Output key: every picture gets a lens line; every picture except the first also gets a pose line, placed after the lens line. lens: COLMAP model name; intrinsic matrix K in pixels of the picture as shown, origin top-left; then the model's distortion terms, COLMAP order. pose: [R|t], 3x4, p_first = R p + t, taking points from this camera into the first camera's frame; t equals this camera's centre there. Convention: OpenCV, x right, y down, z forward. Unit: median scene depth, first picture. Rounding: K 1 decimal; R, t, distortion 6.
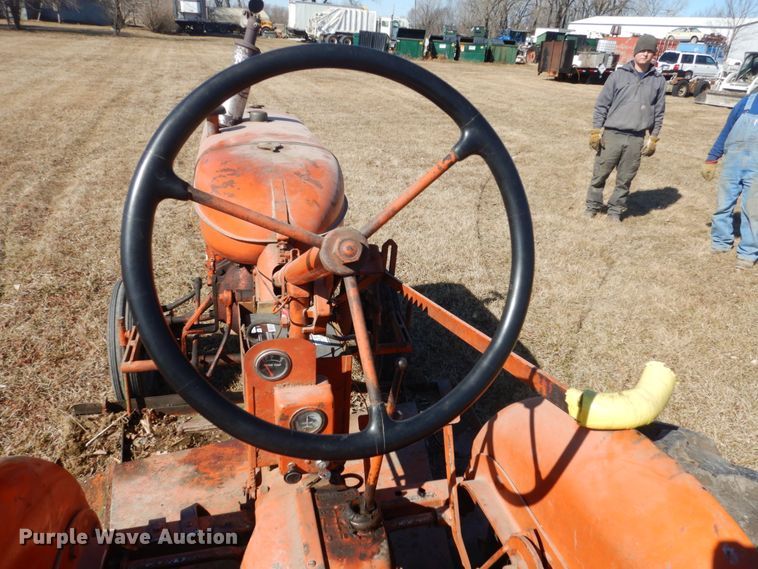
lens RADIAL K [[537.1, 0, 376.3], [0, 537.1, 280.4], [0, 0, 1]] dist [0.003506, -0.004480]
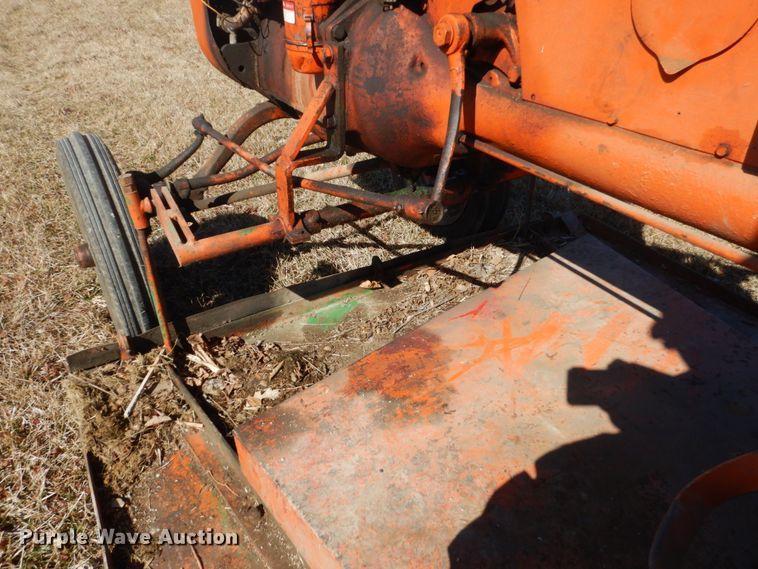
lens RADIAL K [[537.1, 0, 376.3], [0, 537.1, 280.4], [0, 0, 1]] dist [0.003506, -0.004480]
pose [[0.949576, -0.211909, 0.231083, -0.411882], [0.169815, 0.967163, 0.189101, 0.118097], [-0.263567, -0.140324, 0.954380, 0.448848]]
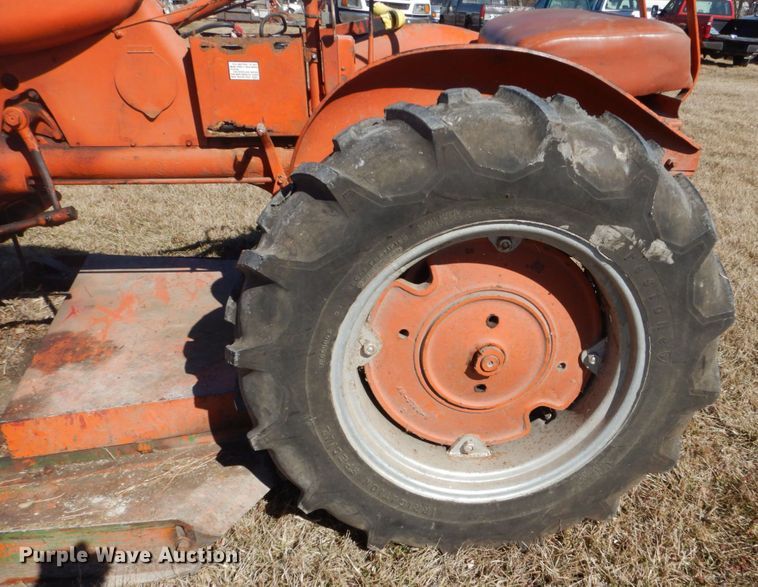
lens RADIAL K [[644.7, 0, 463.8], [0, 644.7, 338.0], [0, 0, 1]] dist [0.005109, -0.002715]
pose [[0.078769, -0.512994, 0.854770, -1.005491], [0.374045, 0.809999, 0.451655, 0.094936], [-0.924059, 0.284146, 0.255686, 0.196153]]
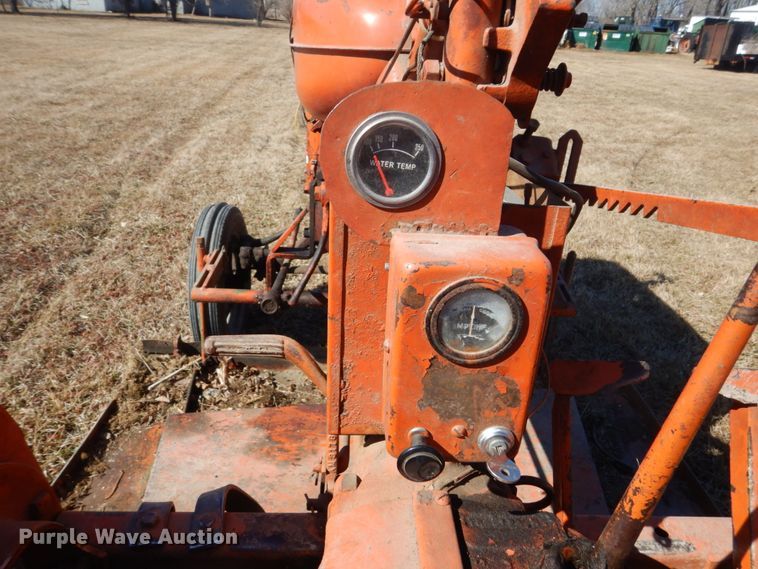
lens RADIAL K [[537.1, 0, 376.3], [0, 537.1, 280.4], [0, 0, 1]] dist [0.003506, -0.004480]
pose [[0.975911, 0.084768, -0.201026, -0.054998], [-0.083348, 0.996399, 0.015530, 0.106069], [0.201618, 0.001599, 0.979463, 0.282464]]
